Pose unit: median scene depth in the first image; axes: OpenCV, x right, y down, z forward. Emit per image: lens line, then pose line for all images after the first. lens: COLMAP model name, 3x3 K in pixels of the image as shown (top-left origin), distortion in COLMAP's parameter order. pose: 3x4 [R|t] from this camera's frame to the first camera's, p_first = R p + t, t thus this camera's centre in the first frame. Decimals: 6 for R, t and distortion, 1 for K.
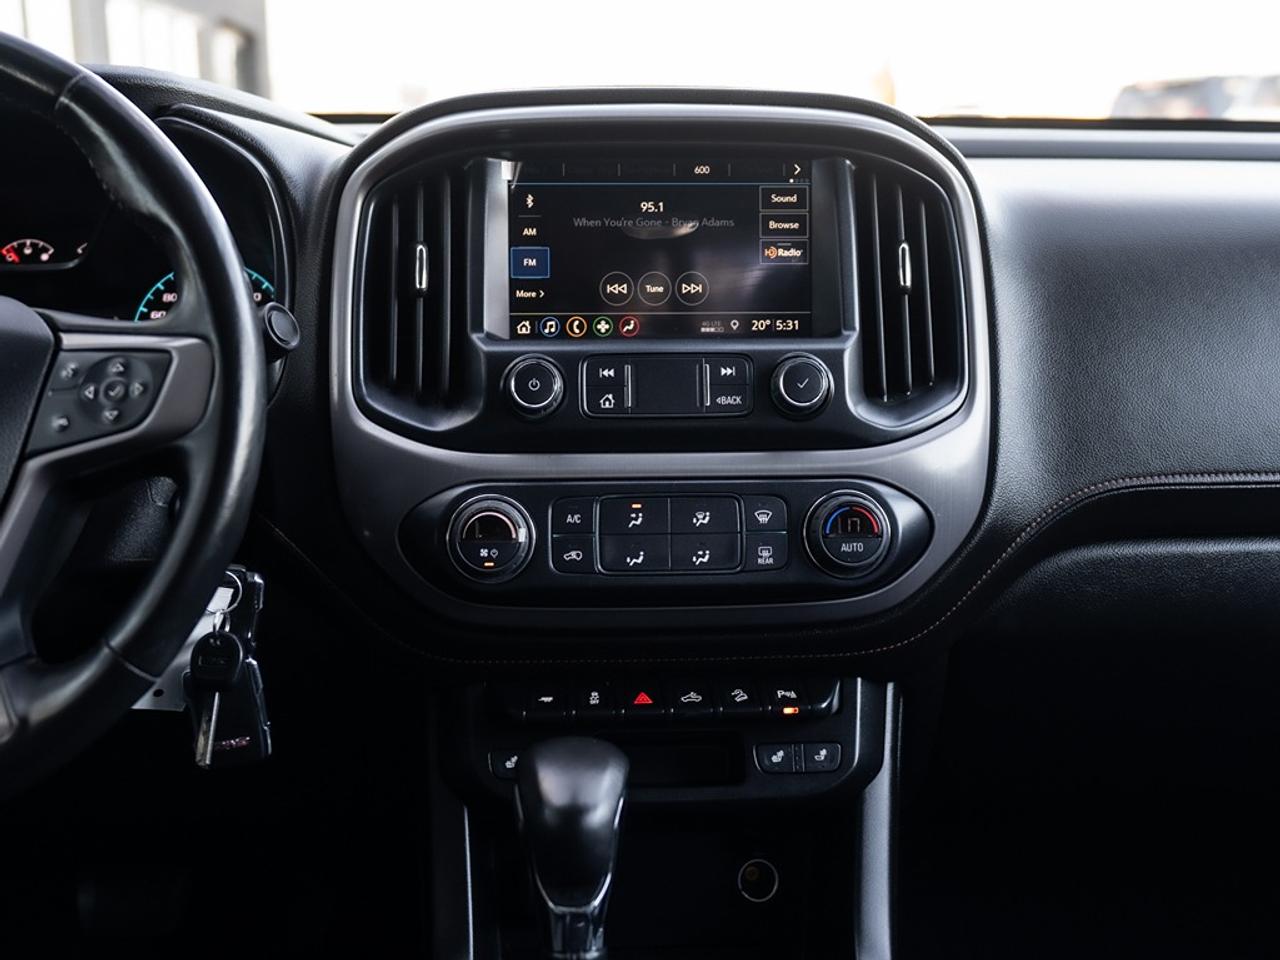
lens RADIAL K [[1450.9, 0, 641.3], [0, 1450.9, 403.4], [0, 0, 1]] dist [0.020149, 0.000000]
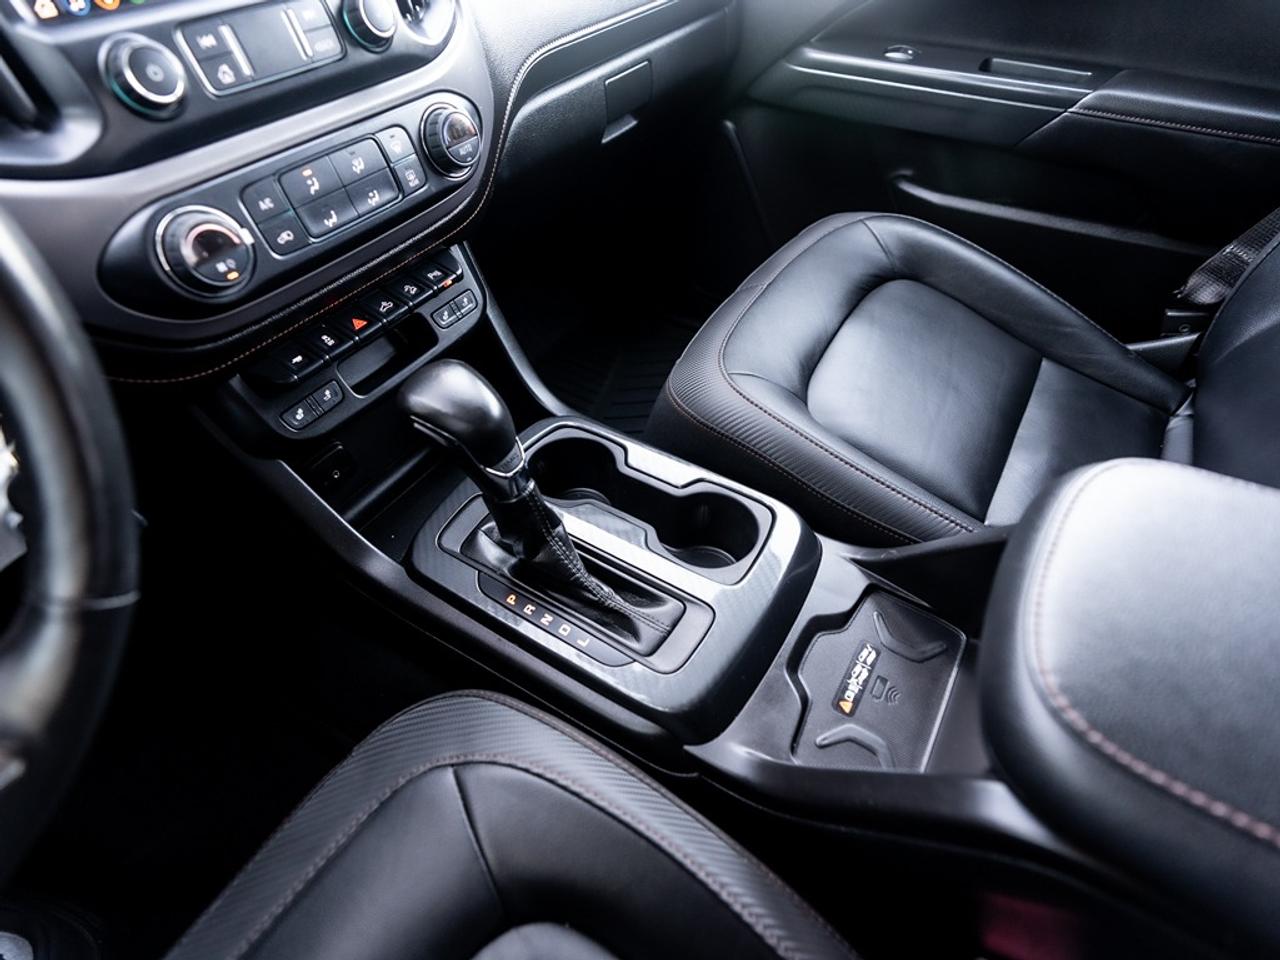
lens RADIAL K [[636.8, 0, 637.9], [0, 636.8, 475.6], [0, 0, 1]] dist [-0.002592, -0.000294]
pose [[0.580284, -0.602579, 0.547877, -0.262895], [0.164337, 0.745524, 0.645901, -0.031085], [-0.797662, -0.284769, 0.531641, 0.446740]]
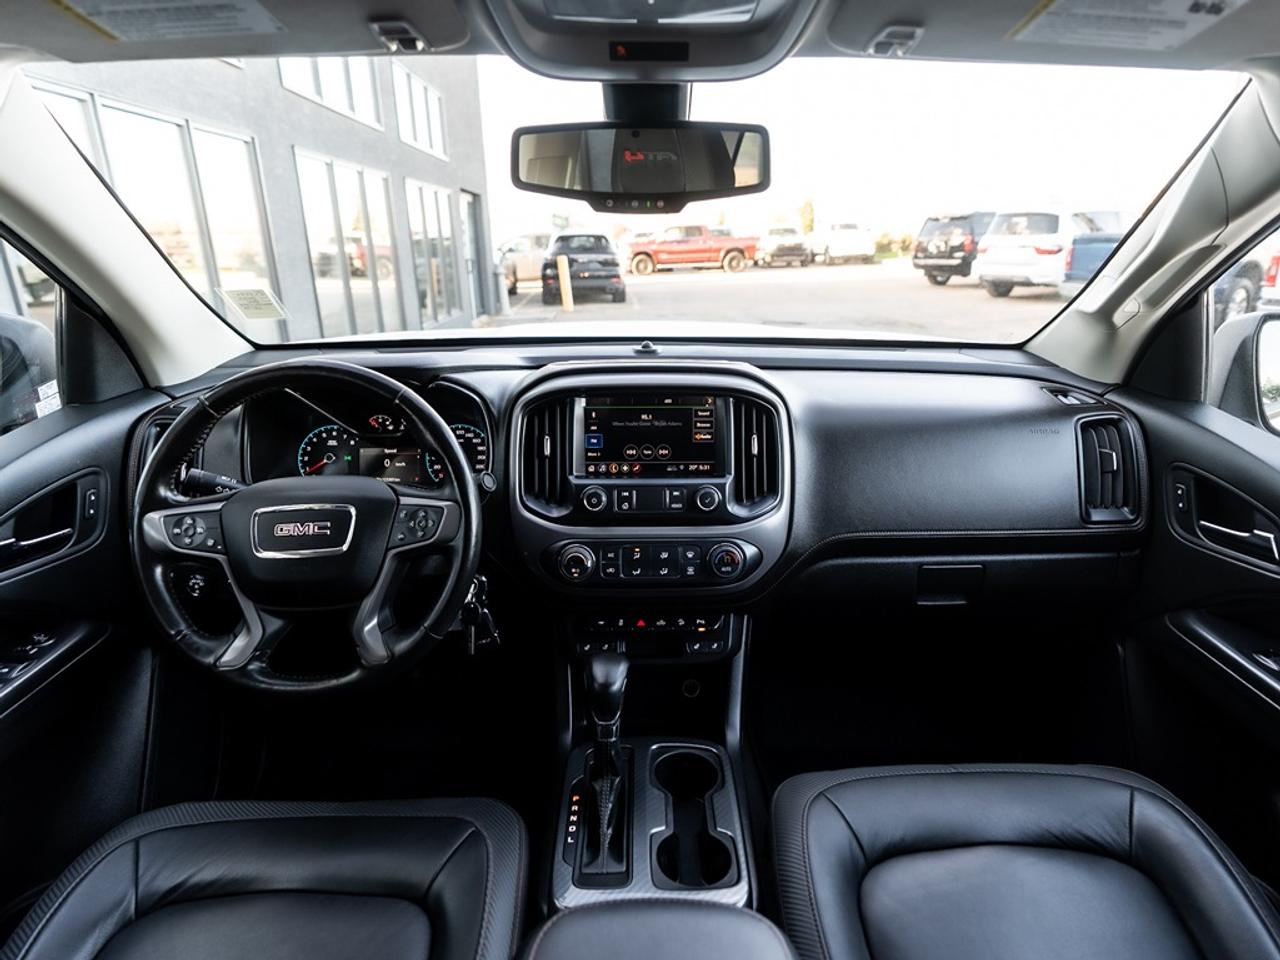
lens RADIAL K [[731.5, 0, 661.0], [0, 731.5, 475.8], [0, 0, 1]] dist [-0.010867, 0.002582]
pose [[0.999662, 0.010149, -0.023935, 0.062021], [-0.006827, 0.990822, 0.135003, -0.208549], [0.025086, -0.134794, 0.990556, -0.175688]]
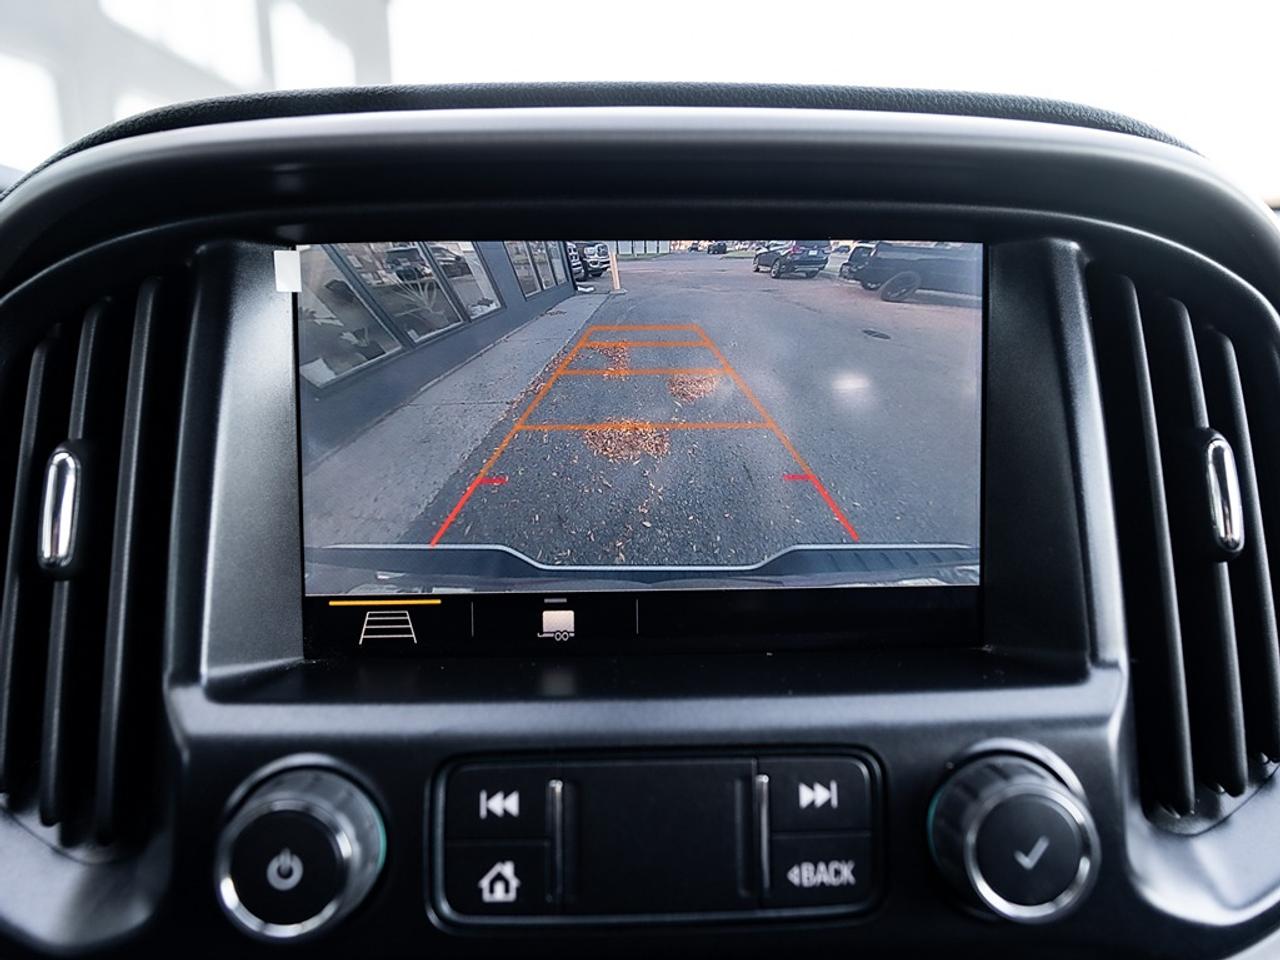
lens RADIAL K [[806.8, 0, 631.3], [0, 806.8, 474.1], [0, 0, 1]] dist [-0.001242, -0.000463]
pose [[0.999797, -0.002111, -0.020036, 0.014855], [0.003272, 0.998307, 0.058074, -0.117128], [0.019879, -0.058128, 0.998111, 0.782571]]
